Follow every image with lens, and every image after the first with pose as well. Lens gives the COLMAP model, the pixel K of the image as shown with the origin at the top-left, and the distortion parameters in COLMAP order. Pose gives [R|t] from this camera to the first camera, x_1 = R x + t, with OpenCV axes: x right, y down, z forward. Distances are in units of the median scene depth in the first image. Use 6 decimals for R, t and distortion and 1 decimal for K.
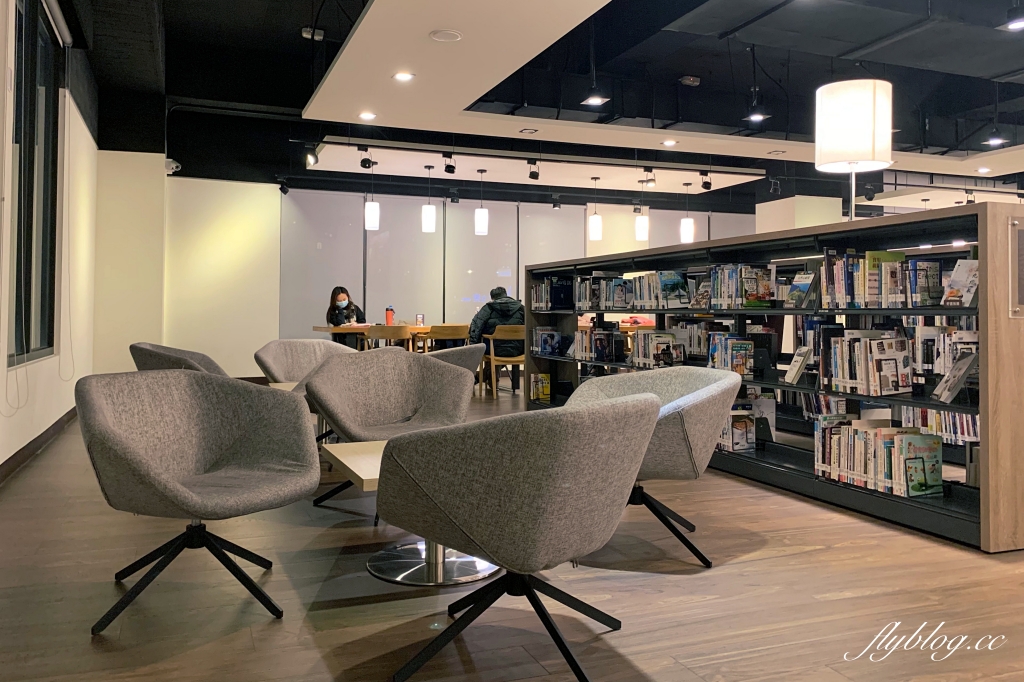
lens RADIAL K [[809.4, 0, 513.4], [0, 809.4, 305.3], [0, 0, 1]] dist [0.009374, -0.008671]
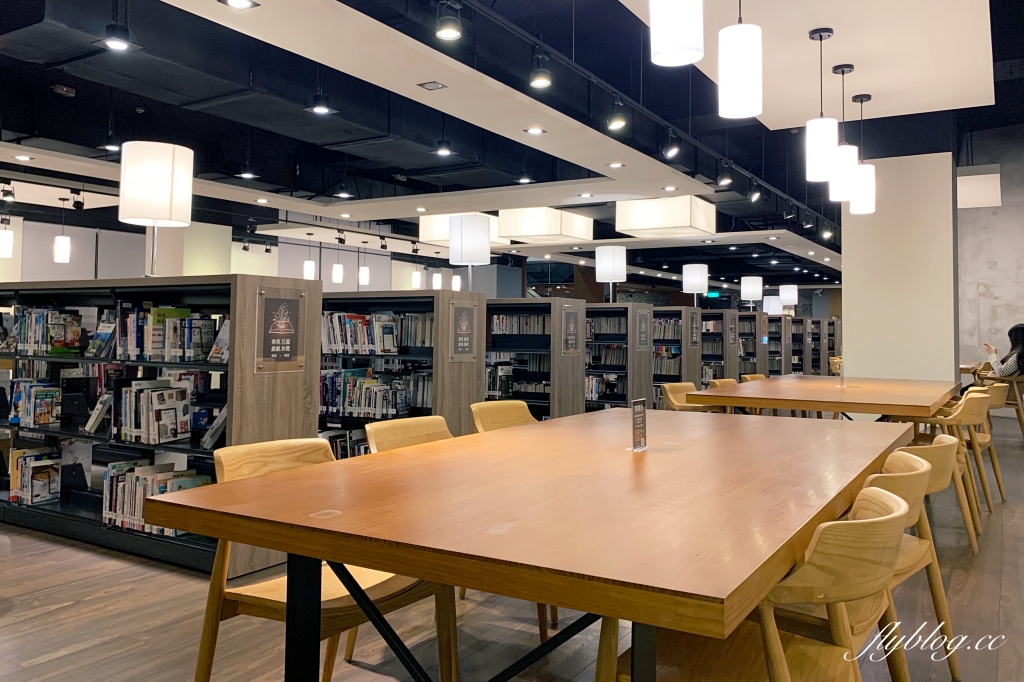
lens RADIAL K [[809.4, 0, 513.4], [0, 809.4, 305.3], [0, 0, 1]] dist [0.009374, -0.008671]
pose [[0.795239, 0.017068, 0.606056, 0.161735], [-0.012752, 0.999853, -0.011426, -0.061356], [-0.606163, 0.001358, 0.795340, -0.131123]]
